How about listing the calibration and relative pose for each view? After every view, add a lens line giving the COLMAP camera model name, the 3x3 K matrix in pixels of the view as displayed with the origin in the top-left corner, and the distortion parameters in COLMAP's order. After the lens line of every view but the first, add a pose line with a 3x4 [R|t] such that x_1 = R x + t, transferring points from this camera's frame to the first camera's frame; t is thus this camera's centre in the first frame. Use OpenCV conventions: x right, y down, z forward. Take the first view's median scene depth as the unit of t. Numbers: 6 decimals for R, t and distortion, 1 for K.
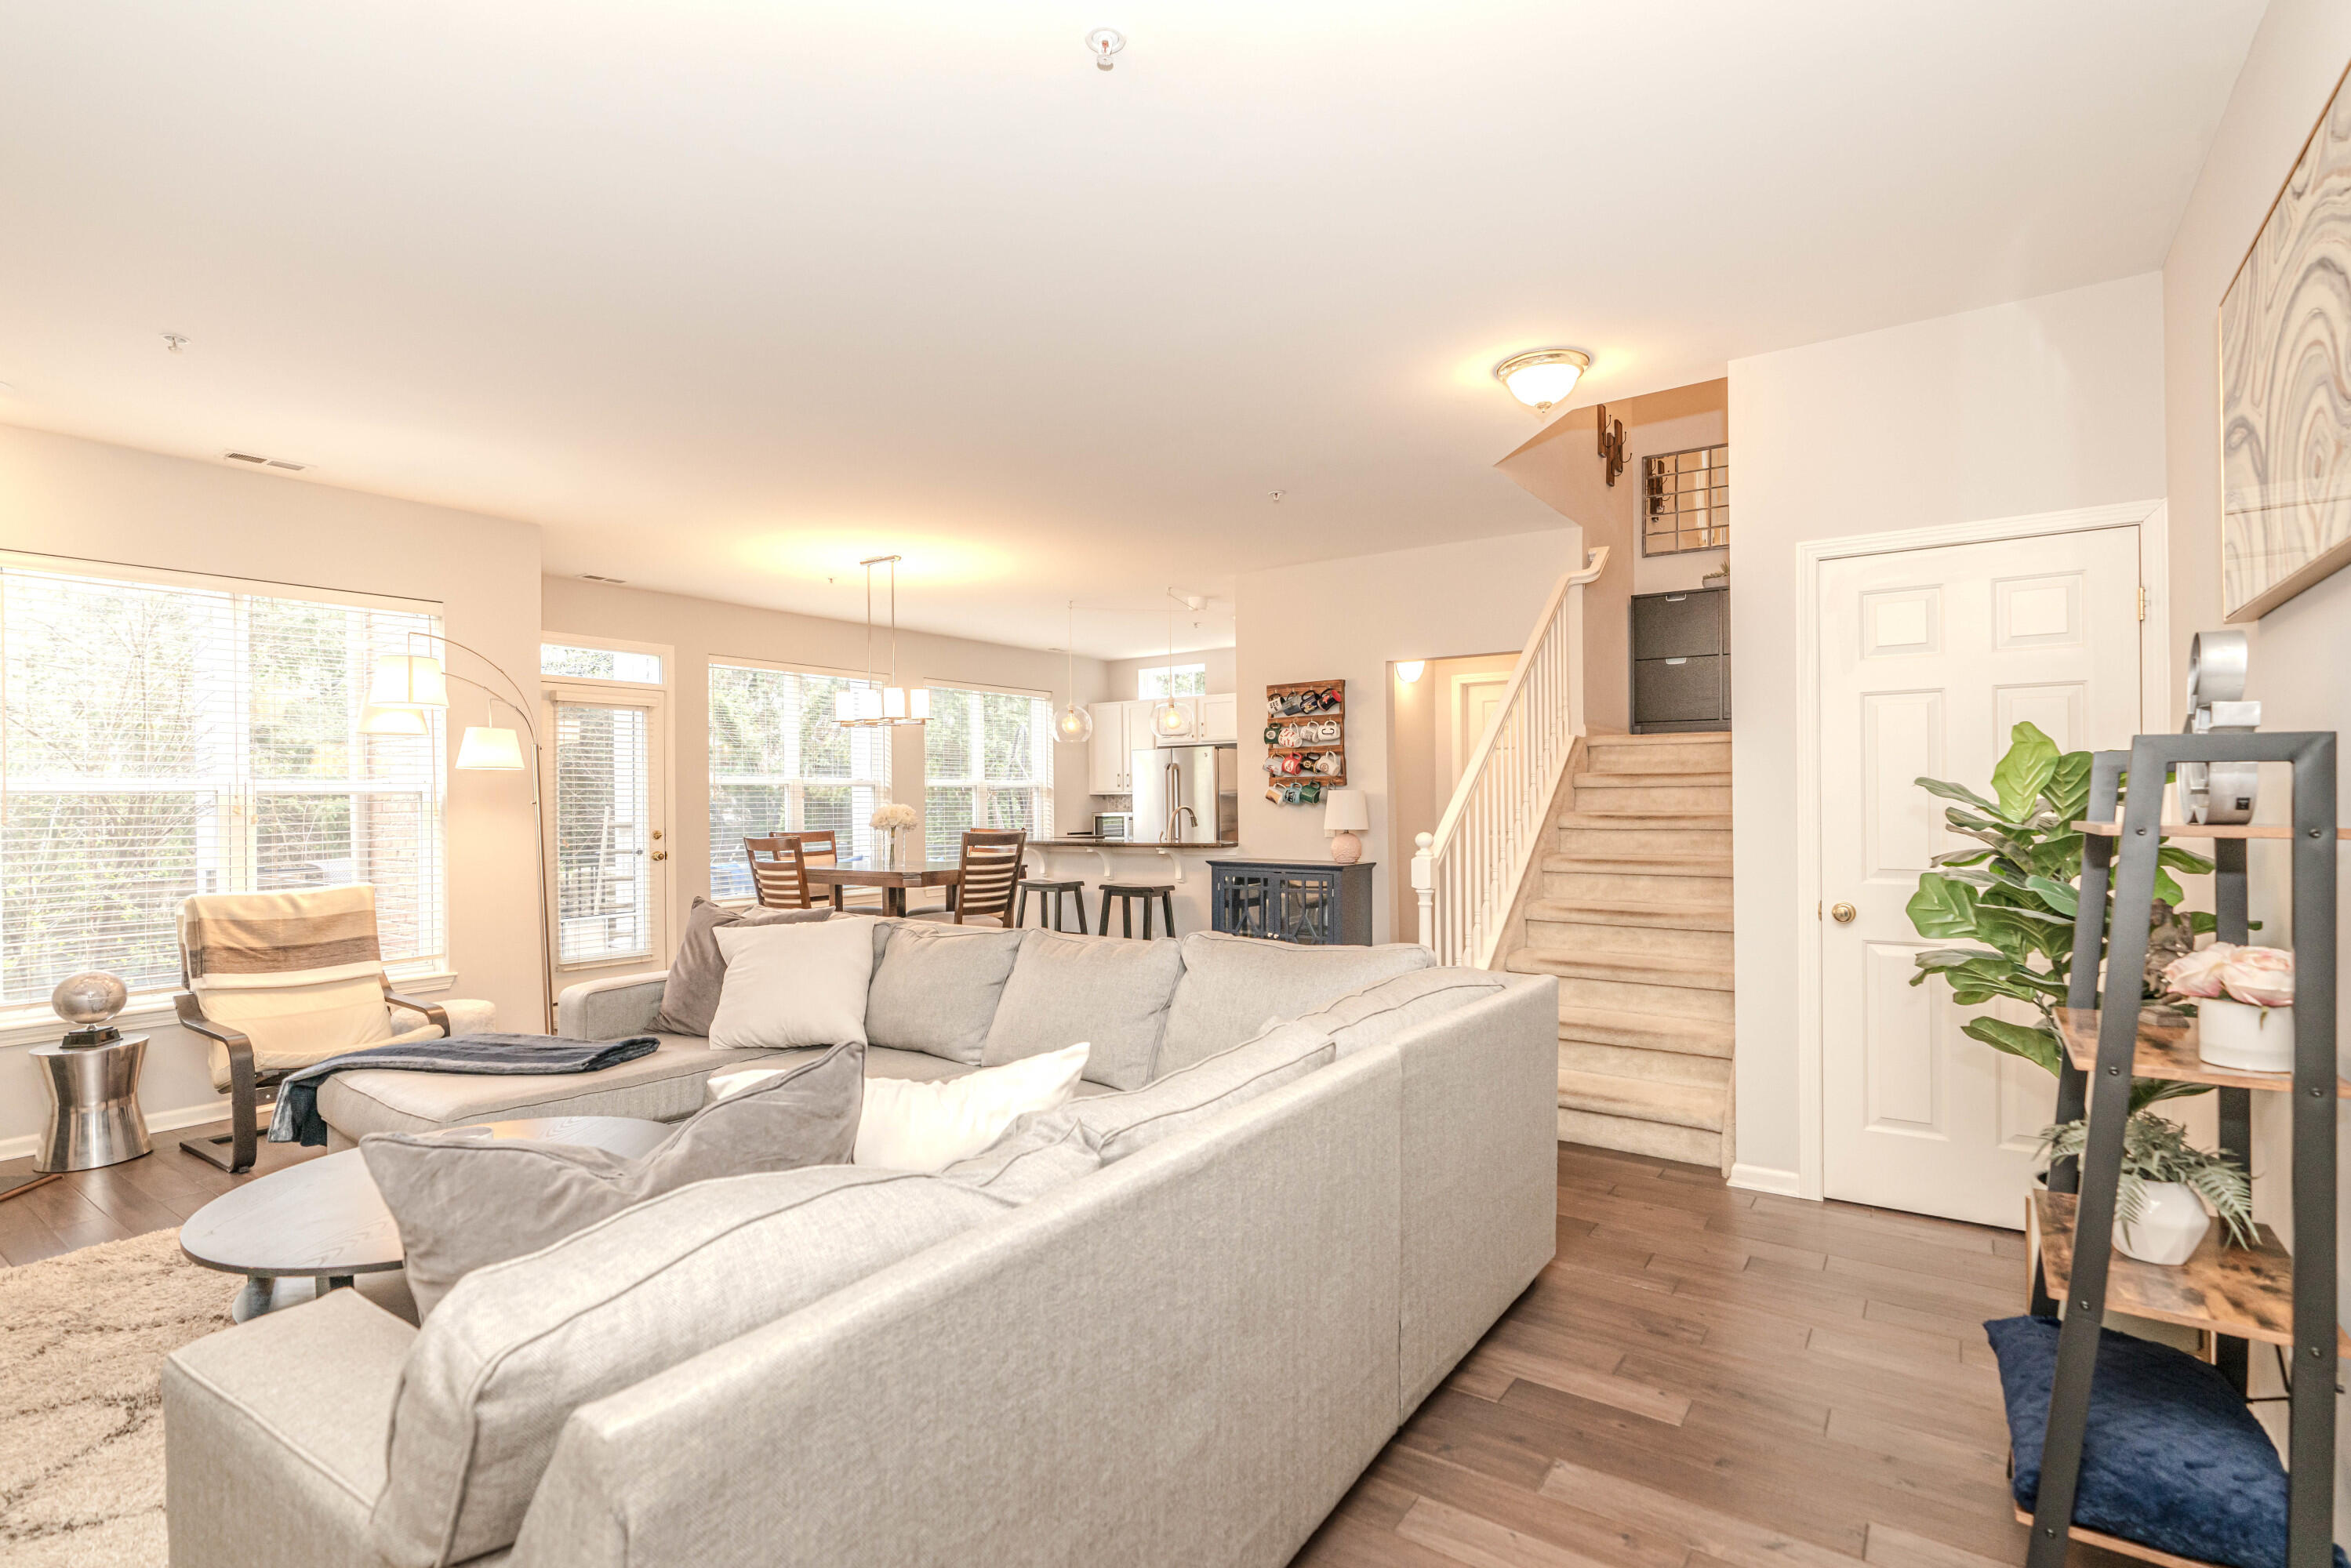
lens RADIAL K [[1099.6, 0, 1175.5], [0, 1099.6, 806.5], [0, 0, 1]] dist [-0.015188, 0.005875]
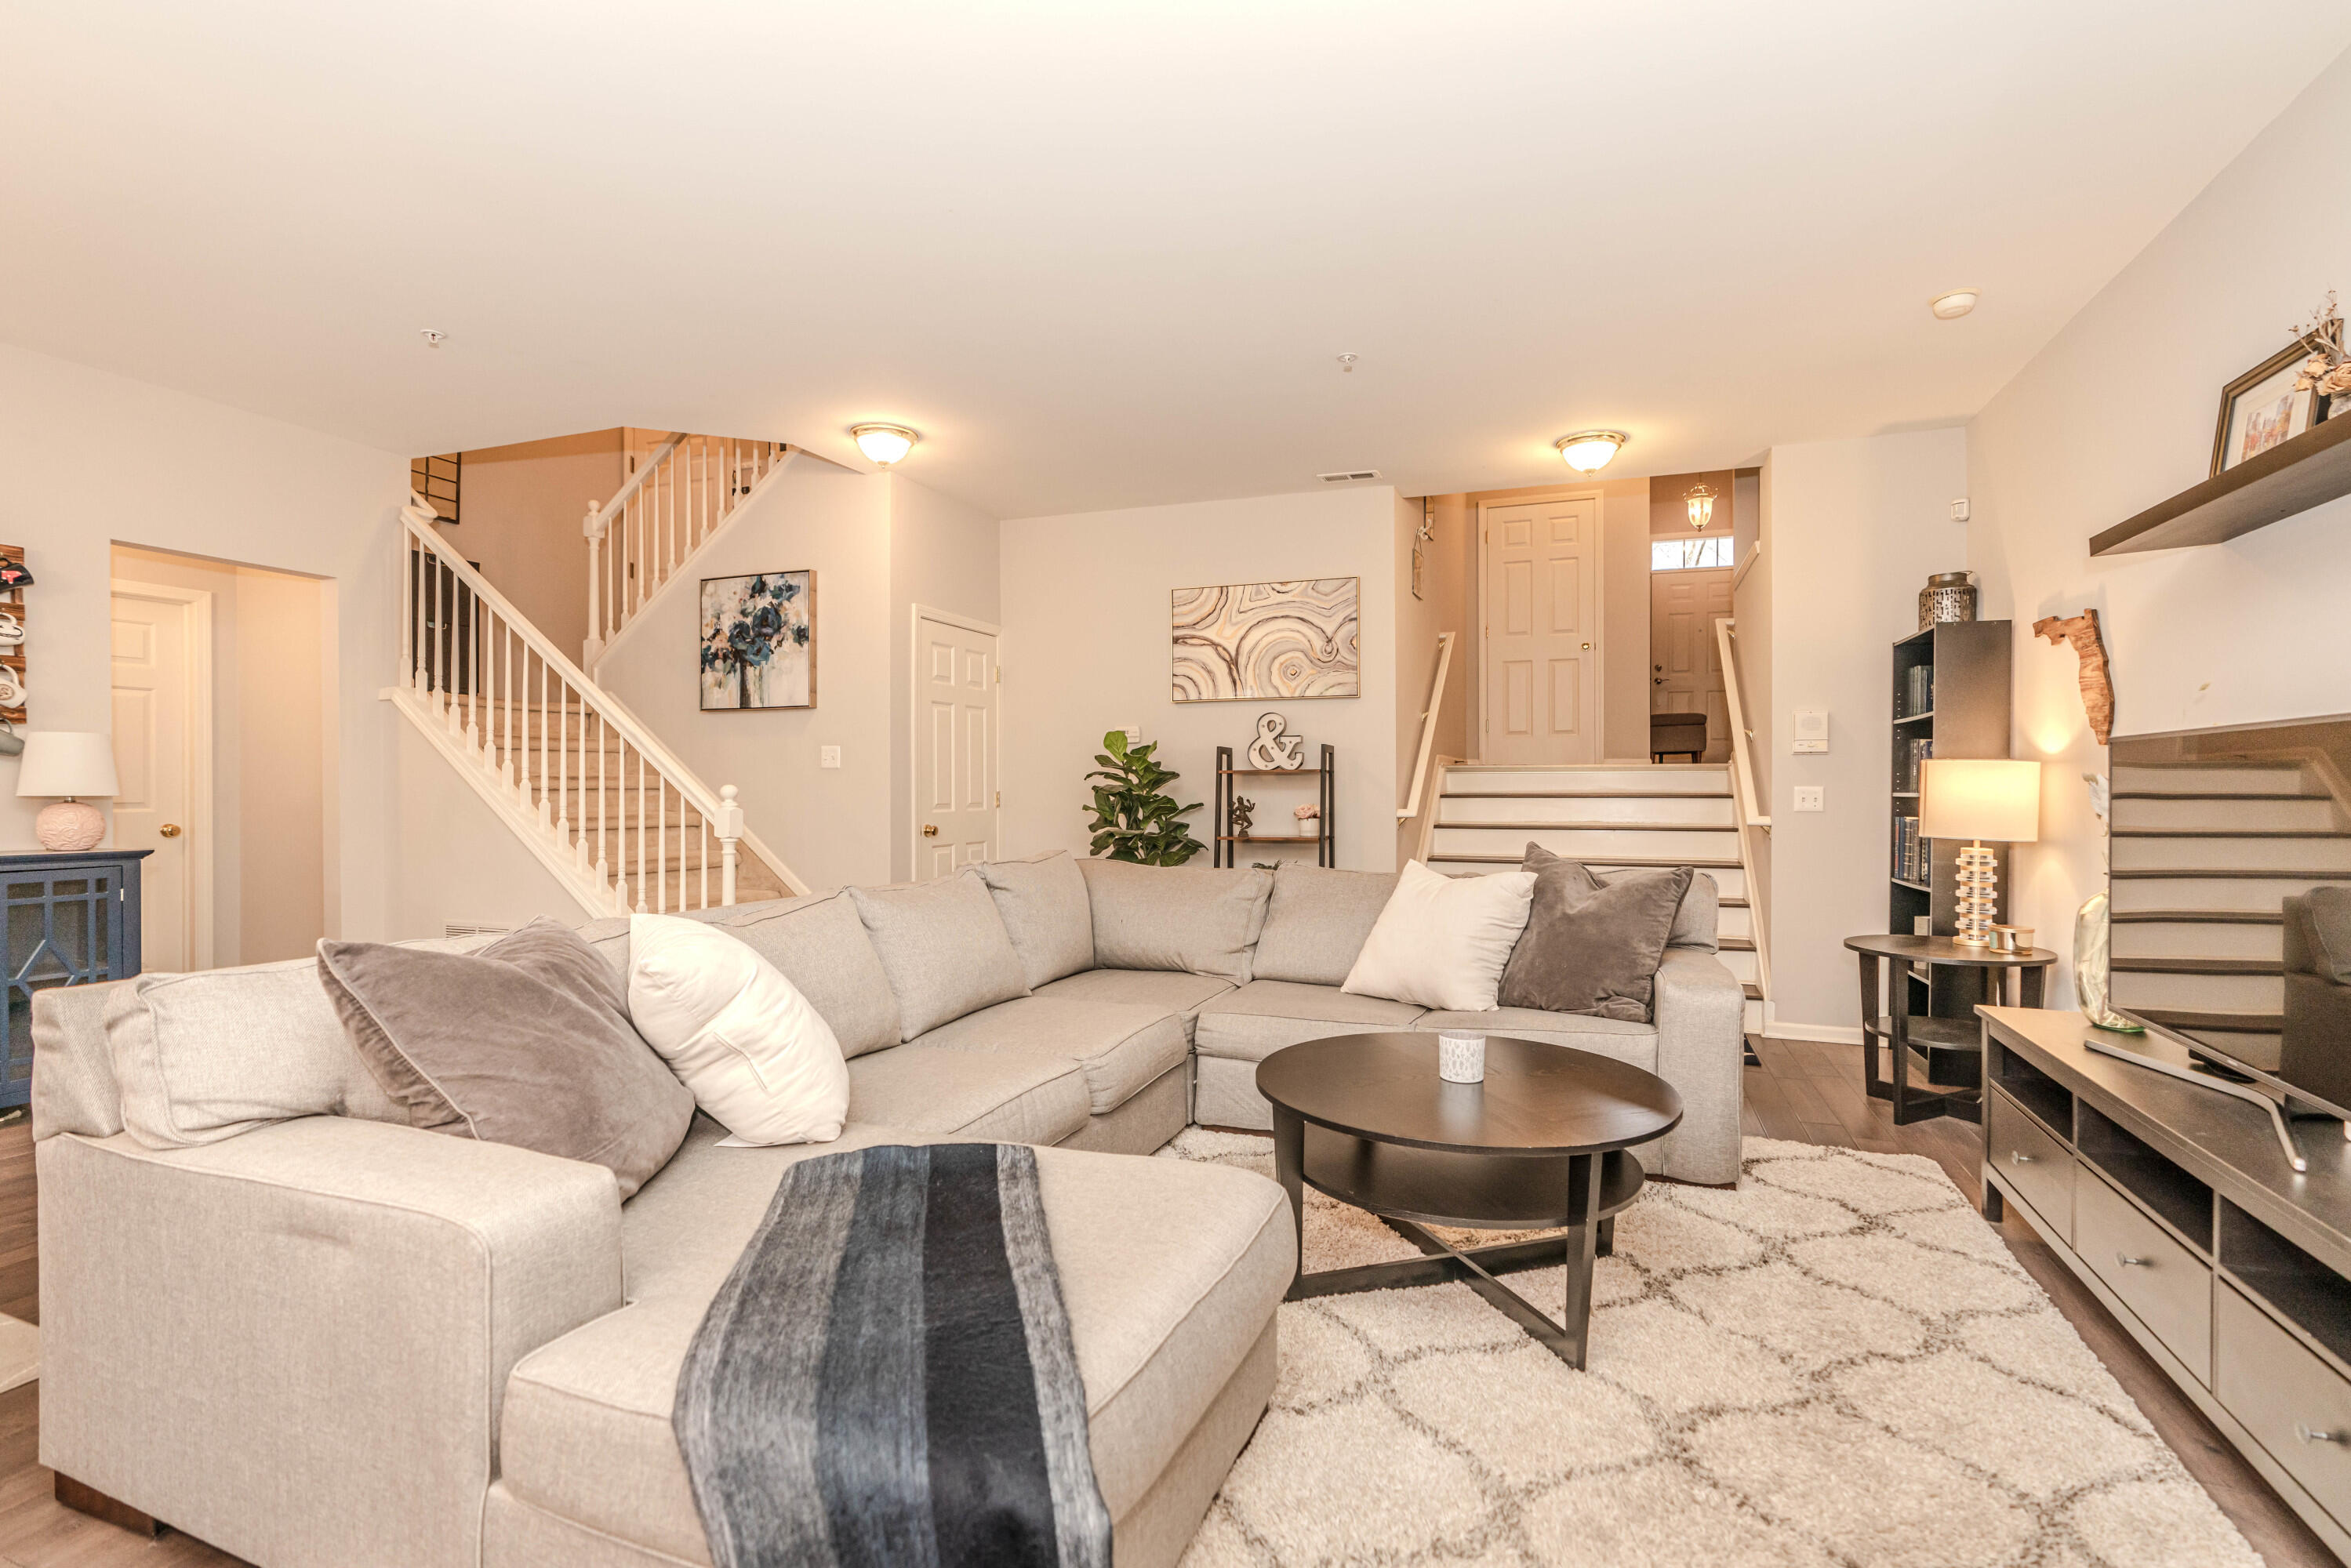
lens RADIAL K [[1099.6, 0, 1173.1], [0, 1099.6, 781.8], [0, 0, 1]] dist [-0.015188, 0.005875]
pose [[-0.238476, 0.014618, 0.971038, -0.601612], [0.006171, 0.999889, -0.013537, 0.025571], [-0.971129, 0.002764, -0.238540, 0.566212]]
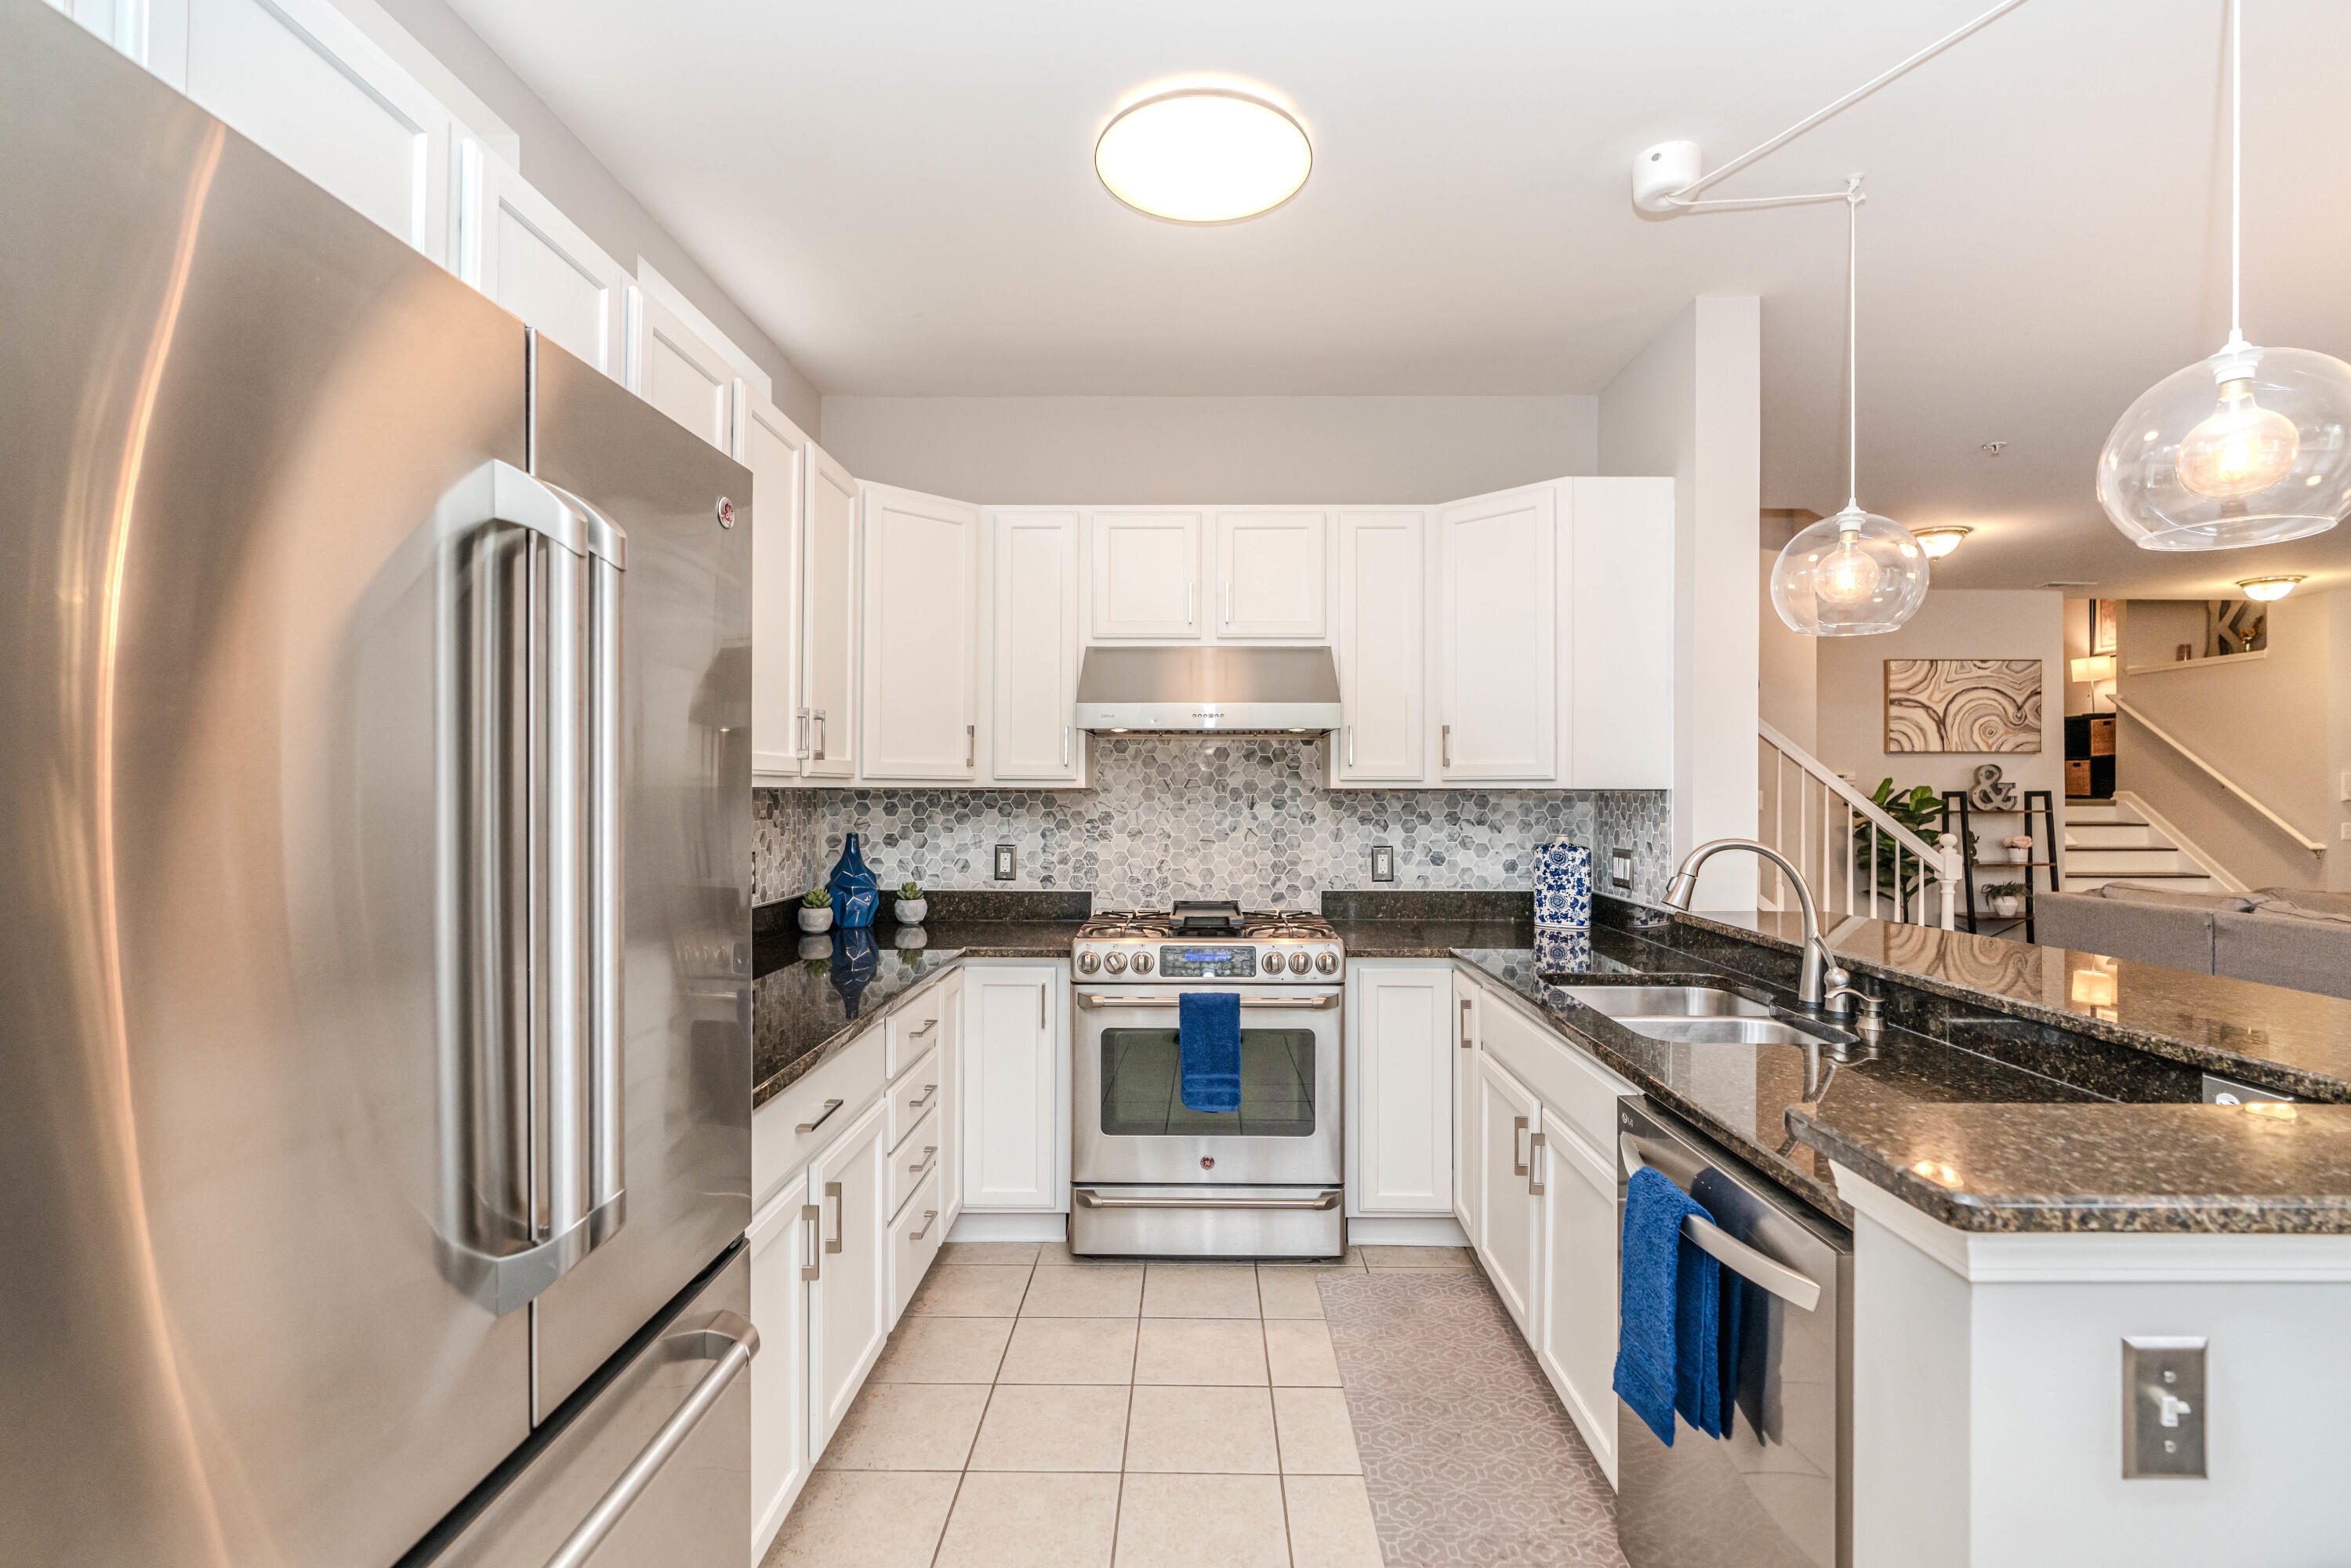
lens RADIAL K [[1099.8, 0, 1171.9], [0, 1099.8, 789.7], [0, 0, 1]] dist [-0.015188, 0.005875]
pose [[-0.570771, 0.006141, 0.821086, -0.190636], [0.005961, 0.999977, -0.003335, -0.017881], [-0.821088, 0.002991, -0.570794, 1.615864]]
